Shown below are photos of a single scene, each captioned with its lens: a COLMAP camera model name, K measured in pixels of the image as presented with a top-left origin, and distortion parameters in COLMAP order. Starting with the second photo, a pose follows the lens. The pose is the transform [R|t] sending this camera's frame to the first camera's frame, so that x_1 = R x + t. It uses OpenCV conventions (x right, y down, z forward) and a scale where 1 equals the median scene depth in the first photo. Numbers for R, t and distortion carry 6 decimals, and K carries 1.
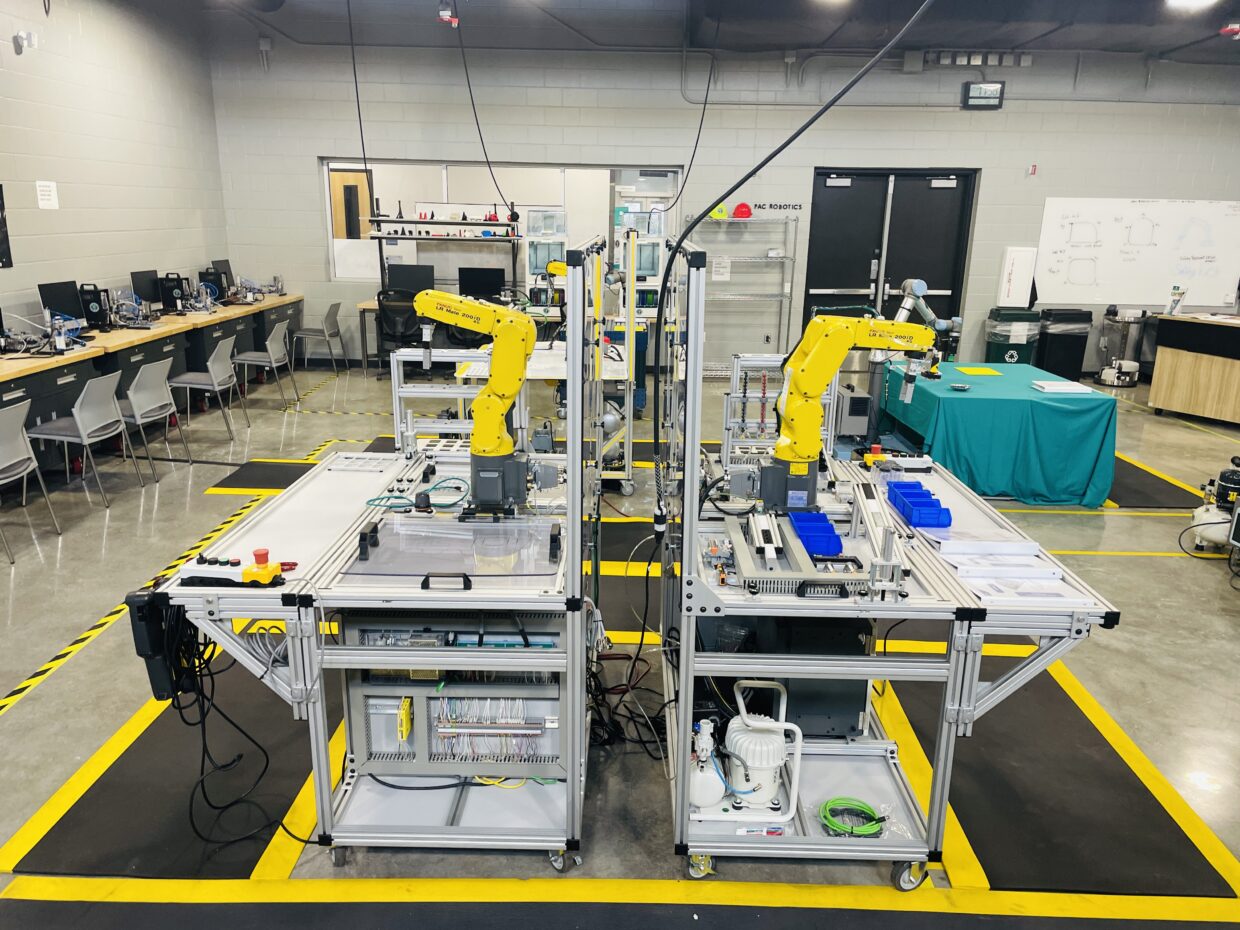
lens RADIAL K [[949.7, 0, 620.0], [0, 949.7, 465.0], [0, 0, 1]] dist [0.099990, -0.127875]
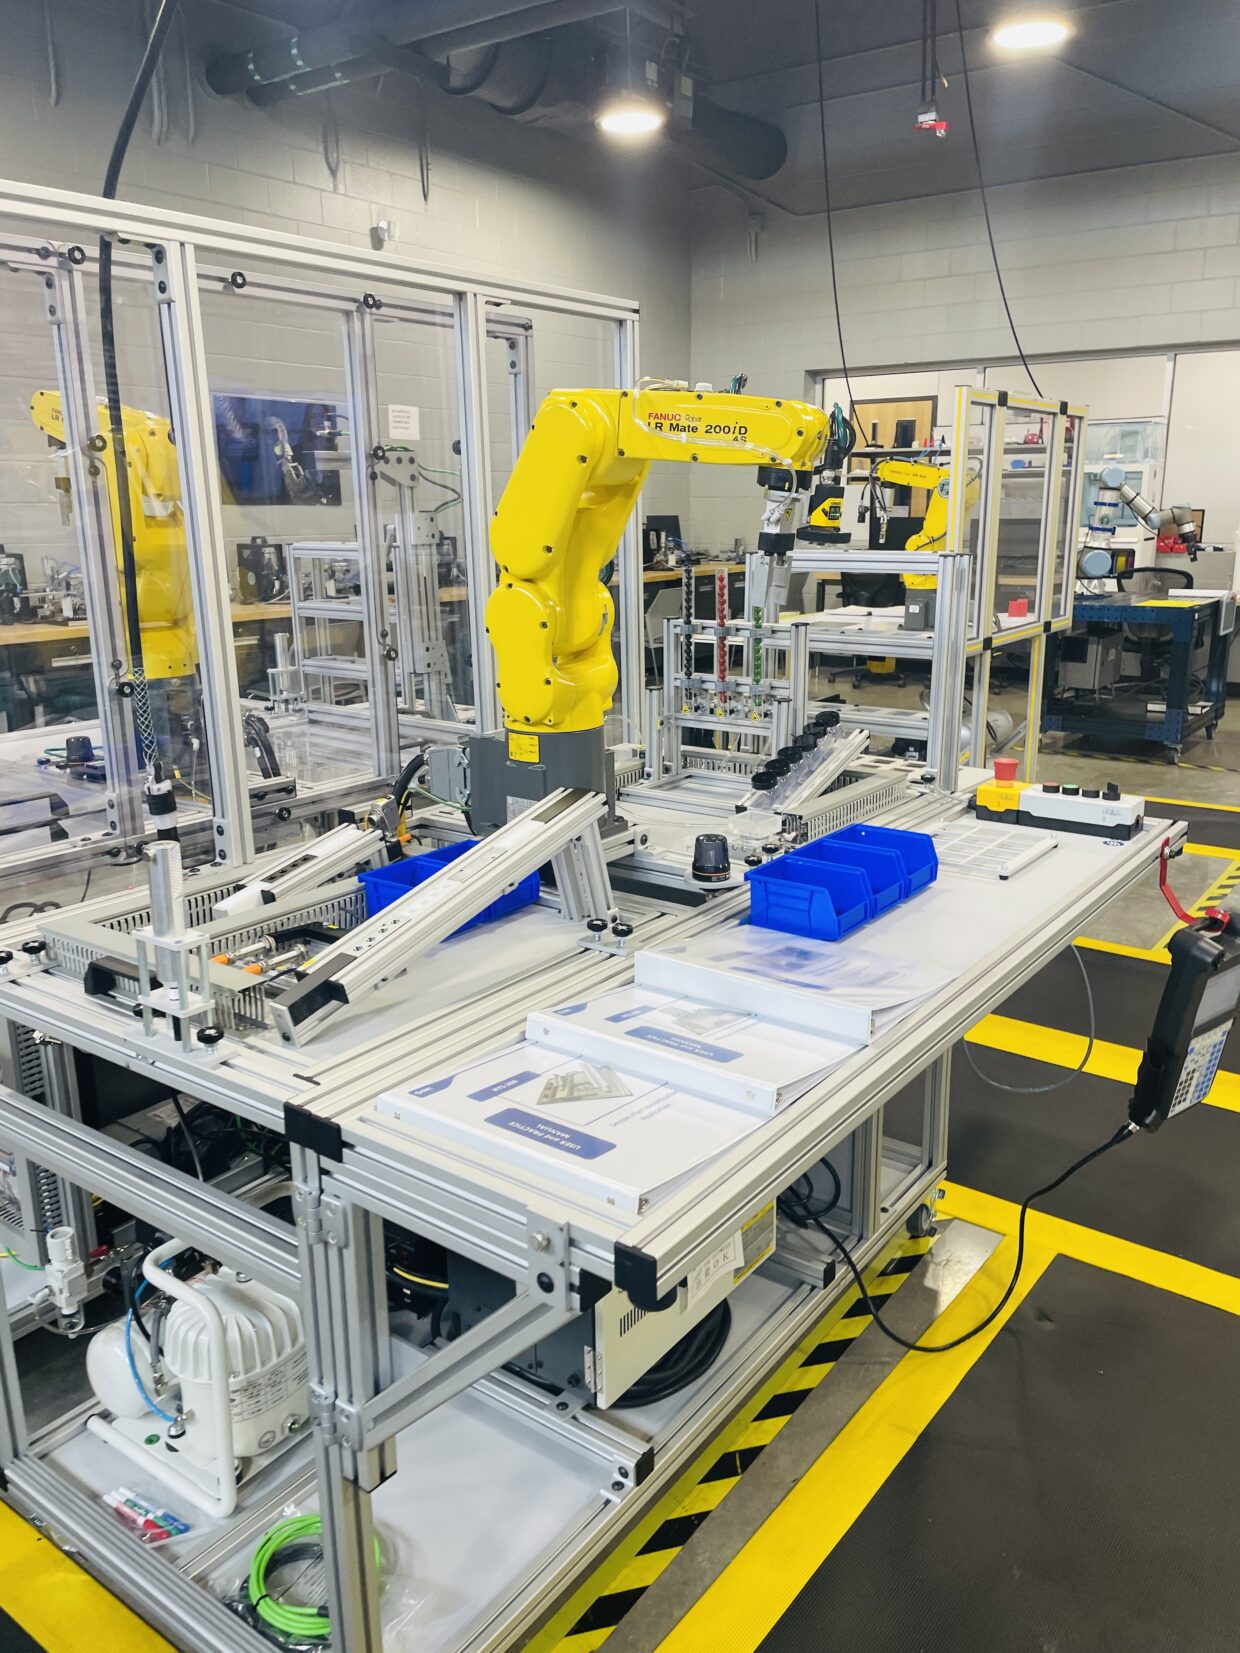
lens RADIAL K [[1265.9, 0, 630.0], [0, 1265.9, 808.1], [0, 0, 1]] dist [0.099990, -0.127875]
pose [[0.815060, 0.116201, -0.567604, 0.178321], [-0.128329, 0.991555, 0.018718, 0.003962], [0.564986, 0.057584, 0.823089, 0.171137]]
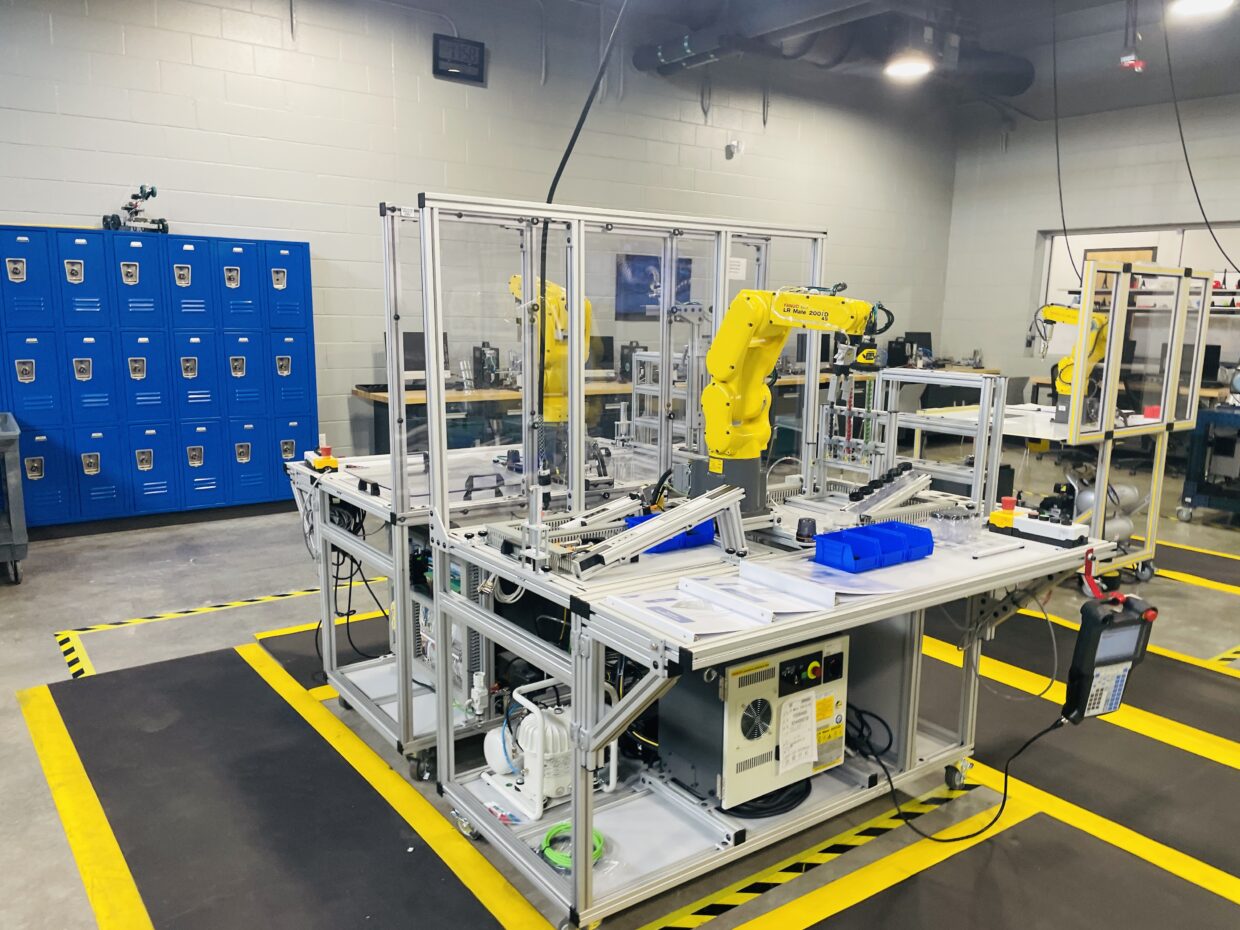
lens RADIAL K [[949.7, 0, 620.0], [0, 949.7, 465.0], [0, 0, 1]] dist [0.099990, -0.127875]
pose [[0.600021, 0.125761, -0.790037, 0.258516], [-0.212071, 0.977239, -0.005505, 0.007849], [0.771363, 0.170847, 0.613034, 0.125867]]
